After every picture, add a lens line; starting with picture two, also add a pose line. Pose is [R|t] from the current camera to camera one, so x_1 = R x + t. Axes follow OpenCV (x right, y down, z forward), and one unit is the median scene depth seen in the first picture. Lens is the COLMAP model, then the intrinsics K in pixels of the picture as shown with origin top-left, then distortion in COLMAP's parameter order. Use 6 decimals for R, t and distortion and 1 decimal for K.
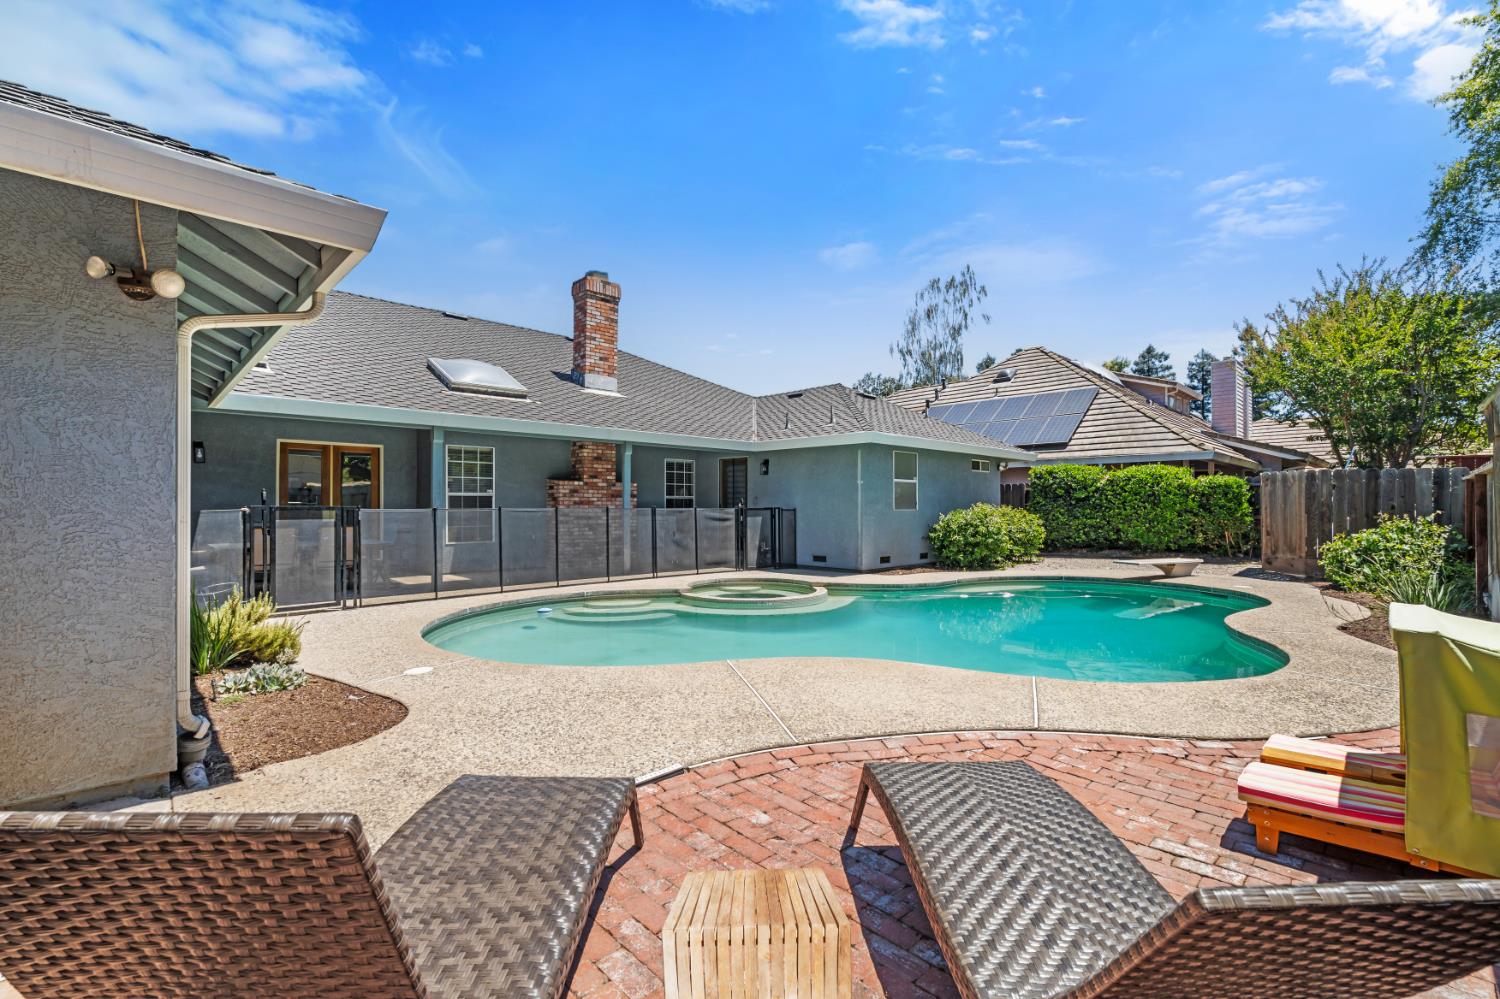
lens RADIAL K [[657.0, 0, 747.5], [0, 657.0, 504.9], [0, 0, 1]] dist [-0.008714, 0.001682]
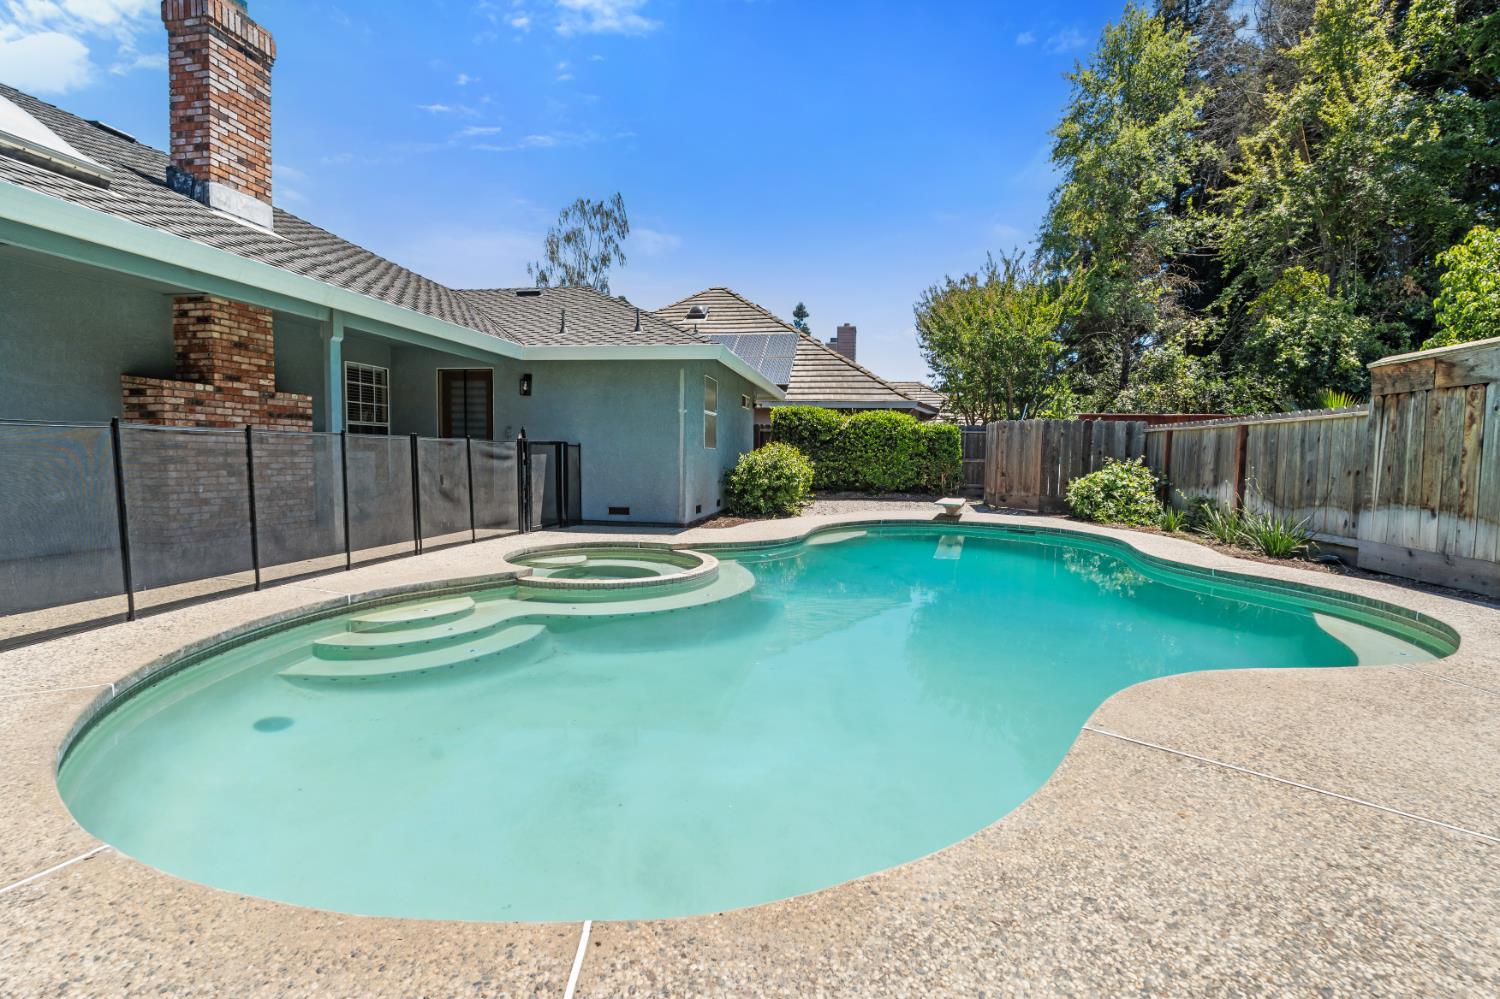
lens RADIAL K [[657.0, 0, 749.9], [0, 657.0, 500.2], [0, 0, 1]] dist [-0.008714, 0.001682]
pose [[0.811659, -0.028047, 0.583458, -0.206564], [-0.016933, 0.997297, 0.071496, 0.012888], [-0.583886, -0.067910, 0.808990, 0.298030]]
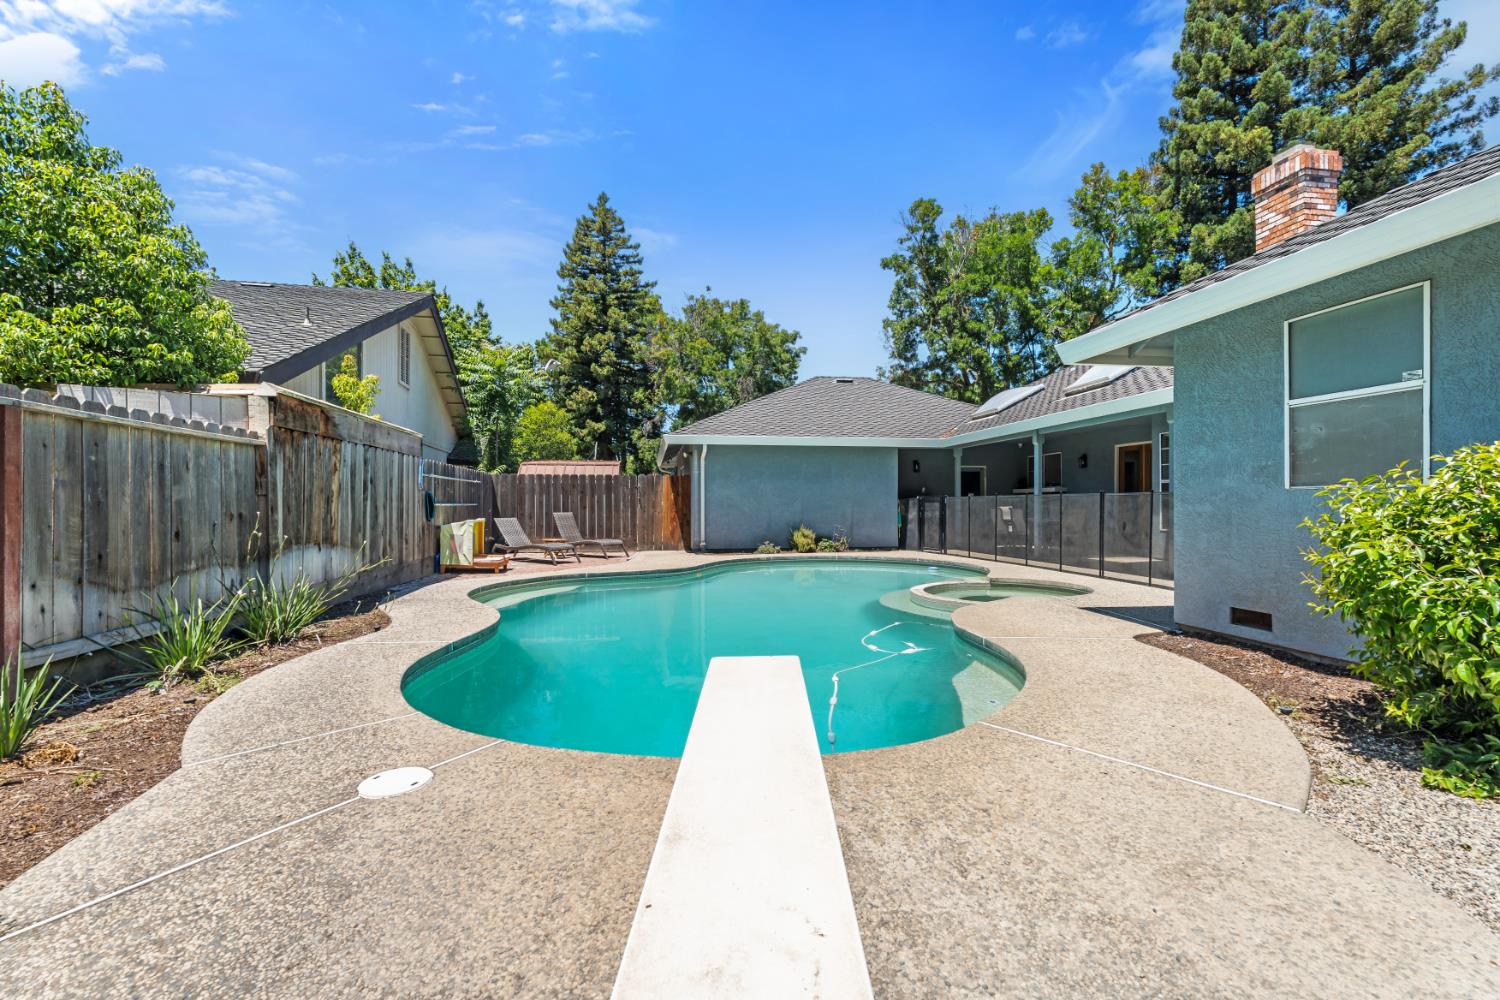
lens RADIAL K [[657.0, 0, 743.2], [0, 657.0, 501.2], [0, 0, 1]] dist [-0.008714, 0.001682]
pose [[-0.591875, -0.001222, -0.806029, 0.671648], [0.005057, 0.999974, -0.005230, 0.014883], [0.806014, -0.007172, -0.591853, 0.961151]]
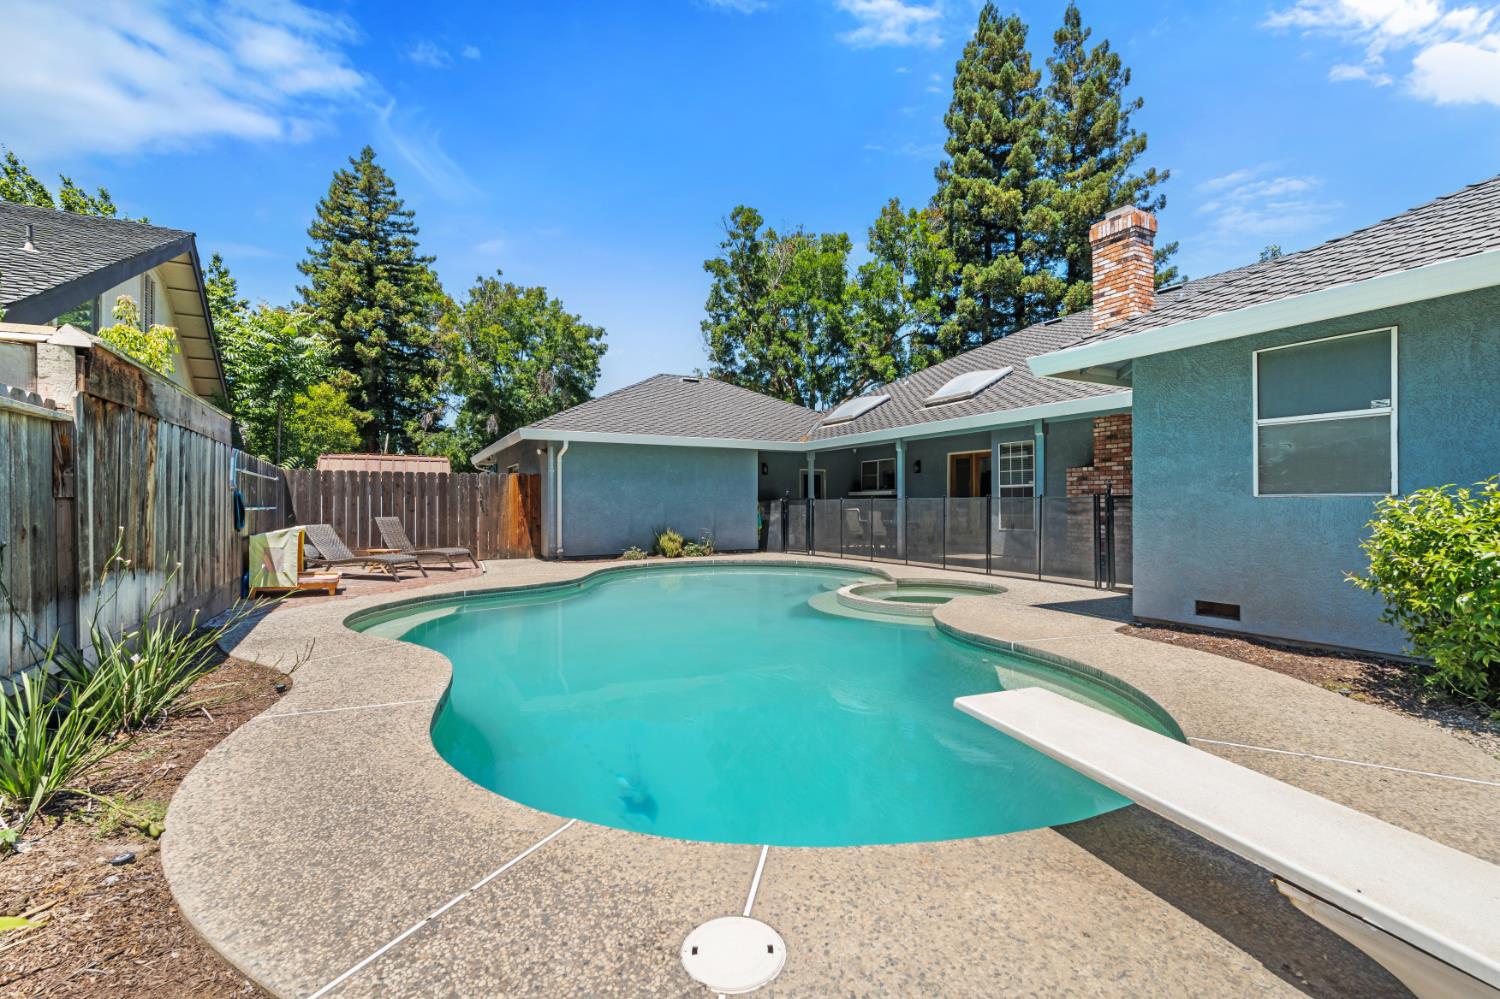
lens RADIAL K [[657.0, 0, 743.7], [0, 657.0, 500.5], [0, 0, 1]] dist [-0.008714, 0.001682]
pose [[-0.289327, -0.003748, -0.957223, 0.695490], [0.005269, 0.999971, -0.005508, 0.010969], [0.957216, -0.006637, -0.289299, 0.803688]]
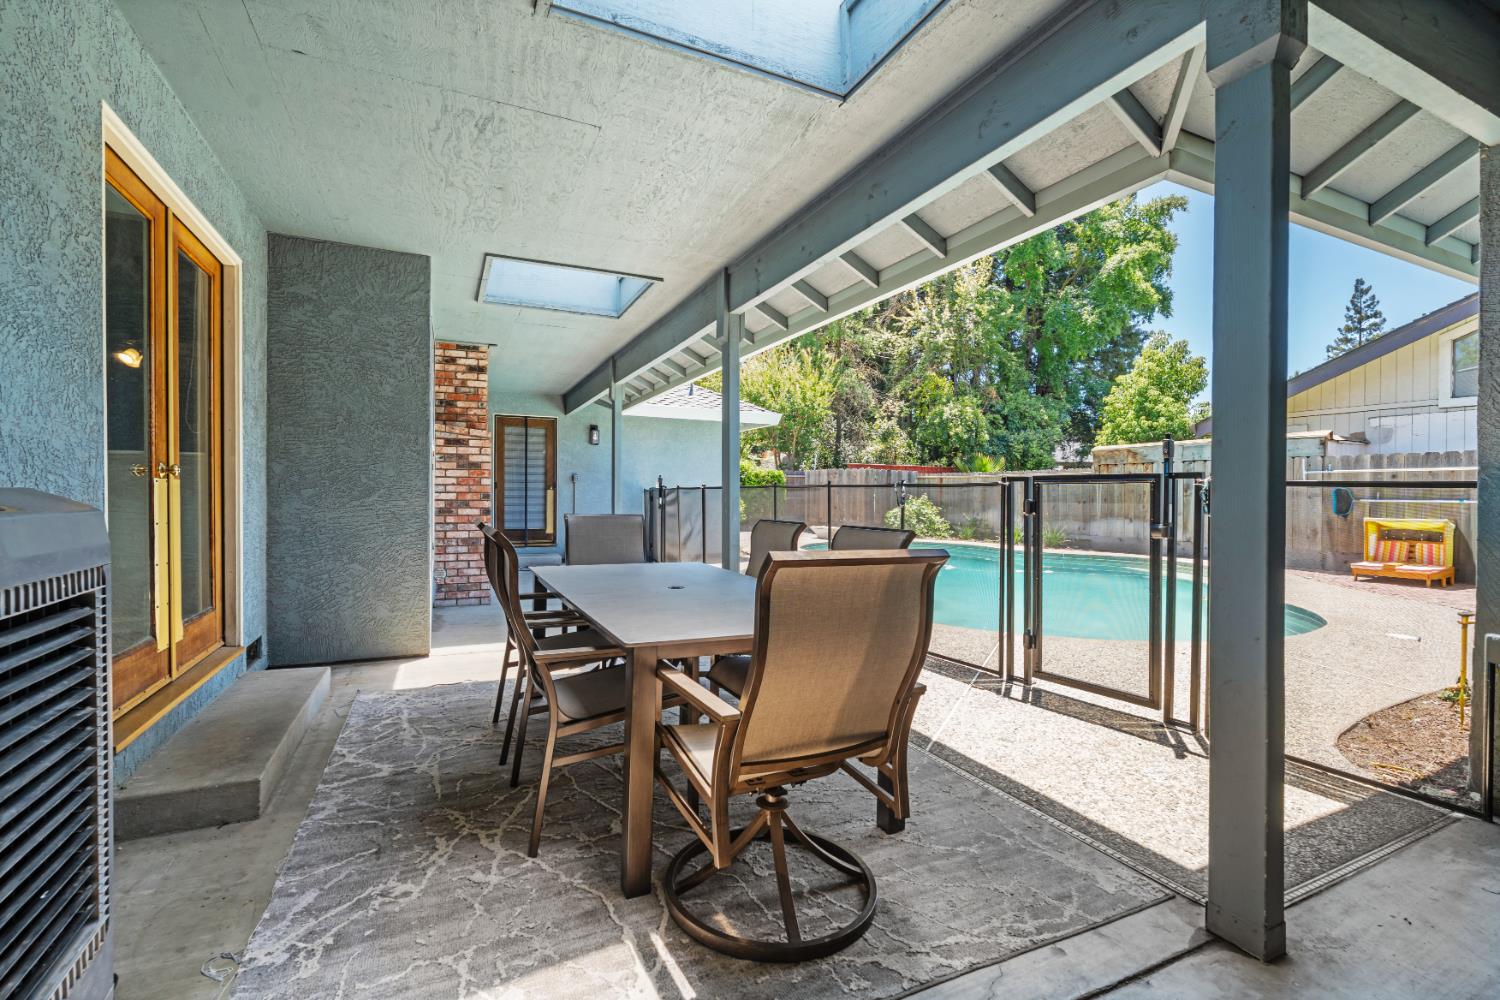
lens RADIAL K [[657.0, 0, 752.0], [0, 657.0, 502.9], [0, 0, 1]] dist [-0.008714, 0.001682]
pose [[0.319258, -0.010832, 0.947606, -0.686673], [-0.008155, 0.999866, 0.014177, 0.010427], [-0.947633, -0.012253, 0.319127, 0.618682]]
